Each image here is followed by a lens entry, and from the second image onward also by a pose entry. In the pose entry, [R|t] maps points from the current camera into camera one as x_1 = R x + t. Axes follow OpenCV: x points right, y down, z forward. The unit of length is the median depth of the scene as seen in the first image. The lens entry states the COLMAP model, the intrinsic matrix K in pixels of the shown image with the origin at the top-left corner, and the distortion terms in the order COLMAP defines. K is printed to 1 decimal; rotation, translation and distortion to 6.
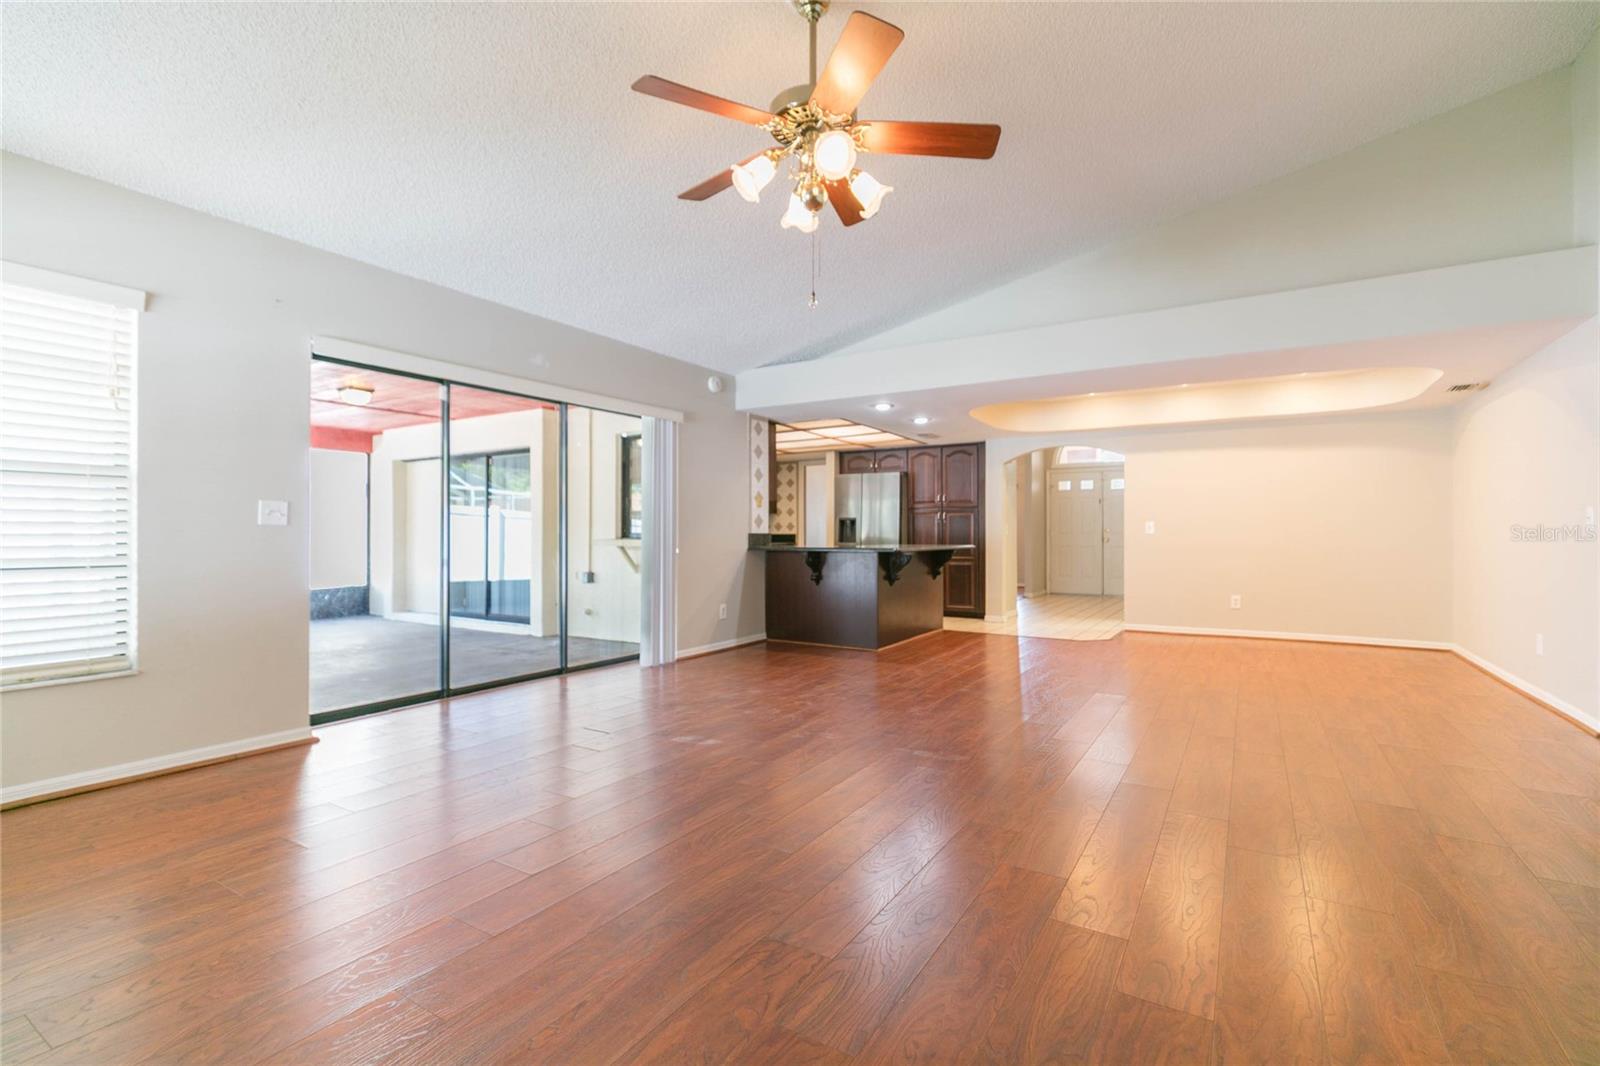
lens RADIAL K [[726.2, 0, 799.2], [0, 726.2, 535.7], [0, 0, 1]] dist [0.003108, -0.000058]
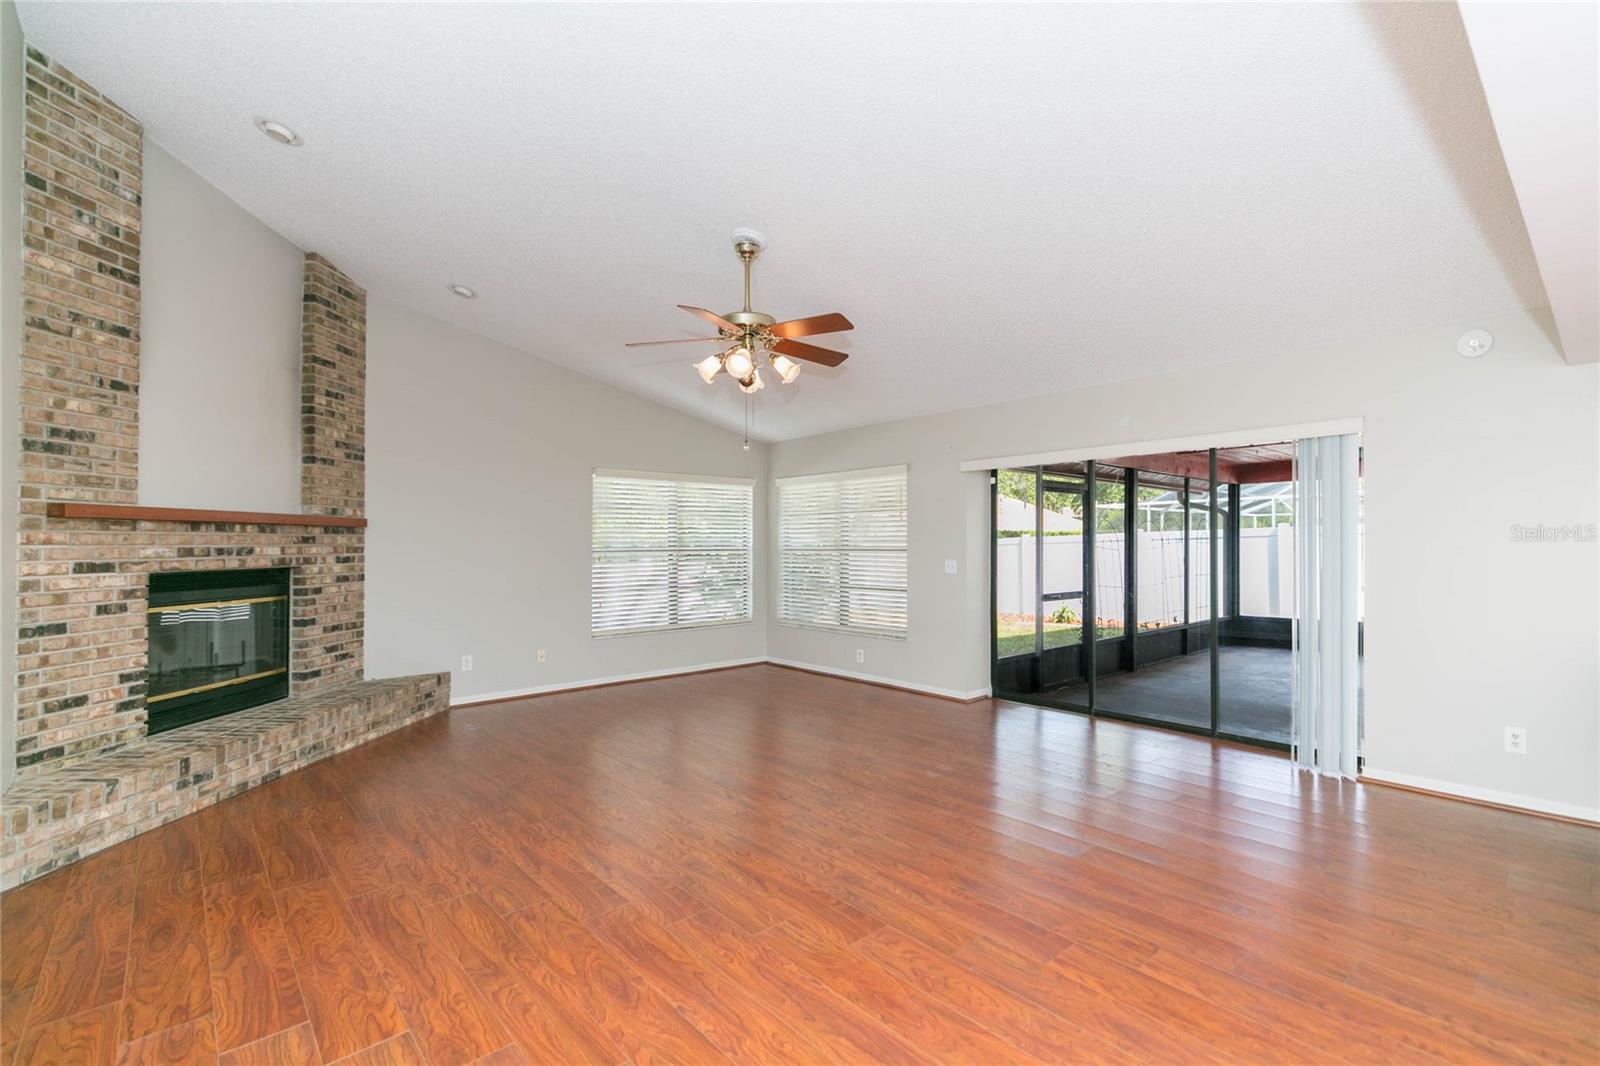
lens RADIAL K [[717.8, 0, 804.6], [0, 717.8, 543.3], [0, 0, 1]] dist [0.003597, 0.000604]
pose [[-0.284645, 0.000155, -0.958633, 0.501196], [0.002835, 0.999996, -0.000680, -0.041129], [0.958629, -0.002912, -0.284644, 0.549490]]
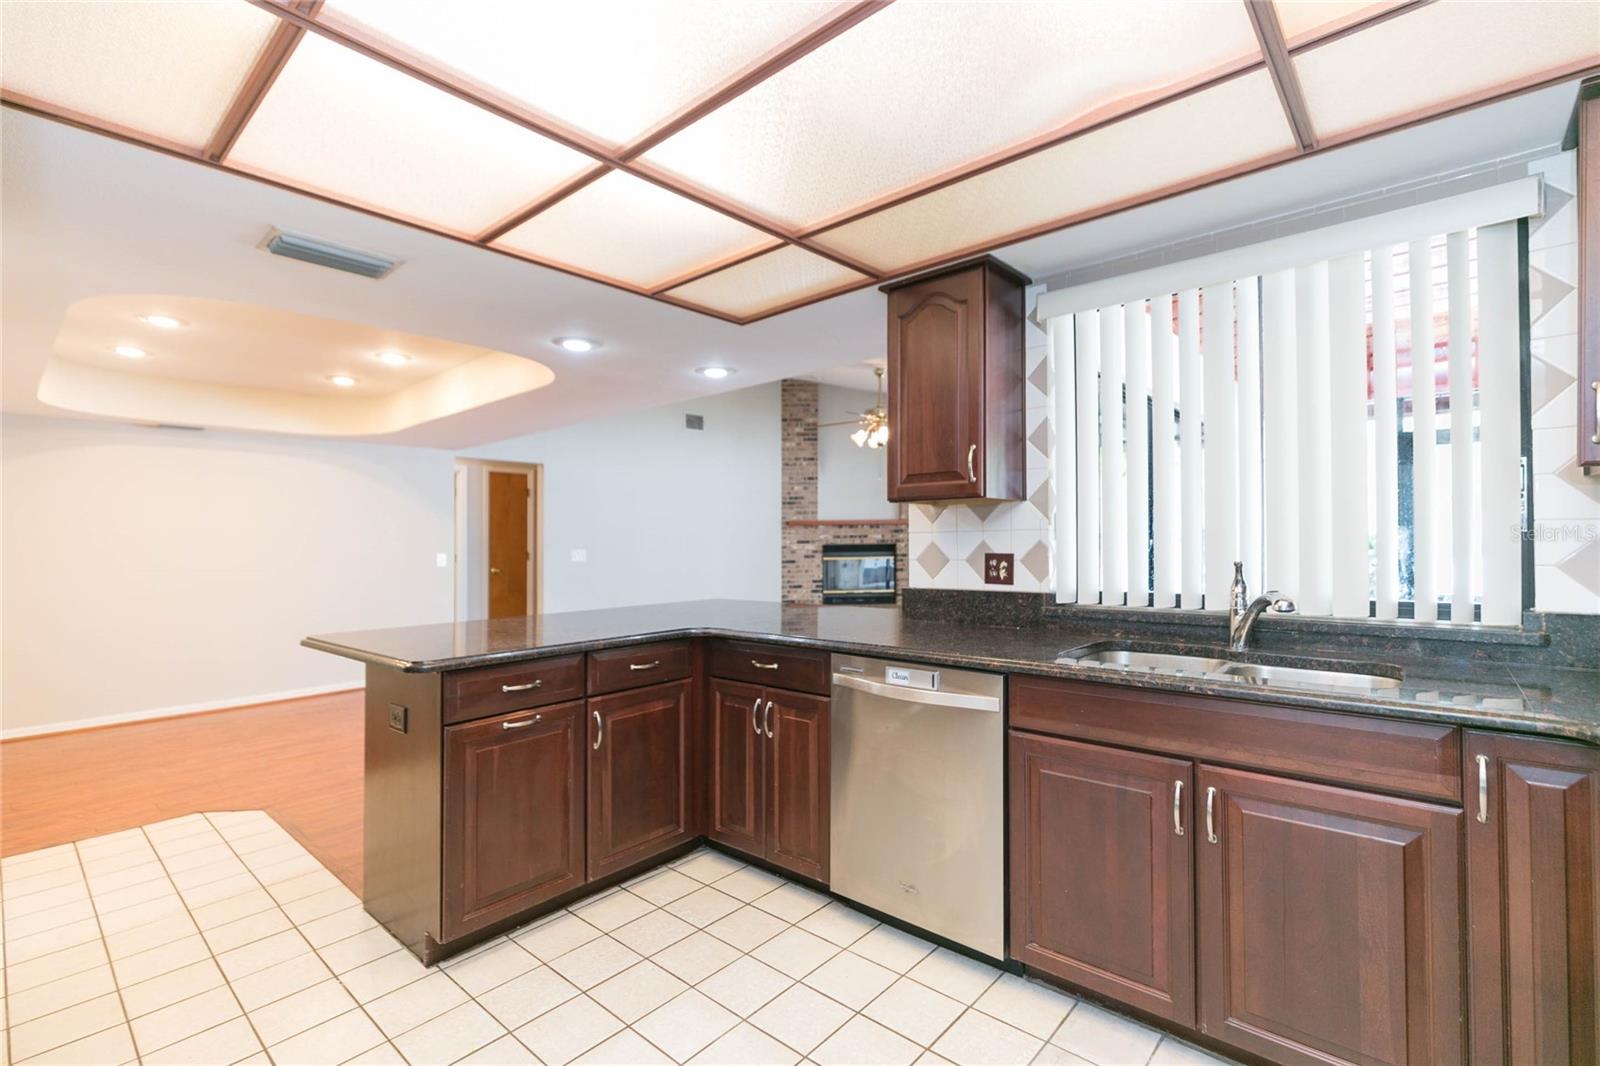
lens RADIAL K [[722.4, 0, 809.0], [0, 722.4, 529.0], [0, 0, 1]] dist [0.002920, 0.000149]
pose [[-0.987075, 0.016897, 0.159367, -0.052281], [0.014493, 0.999763, -0.016236, -0.029174], [-0.159603, -0.013716, -0.987086, 1.343579]]
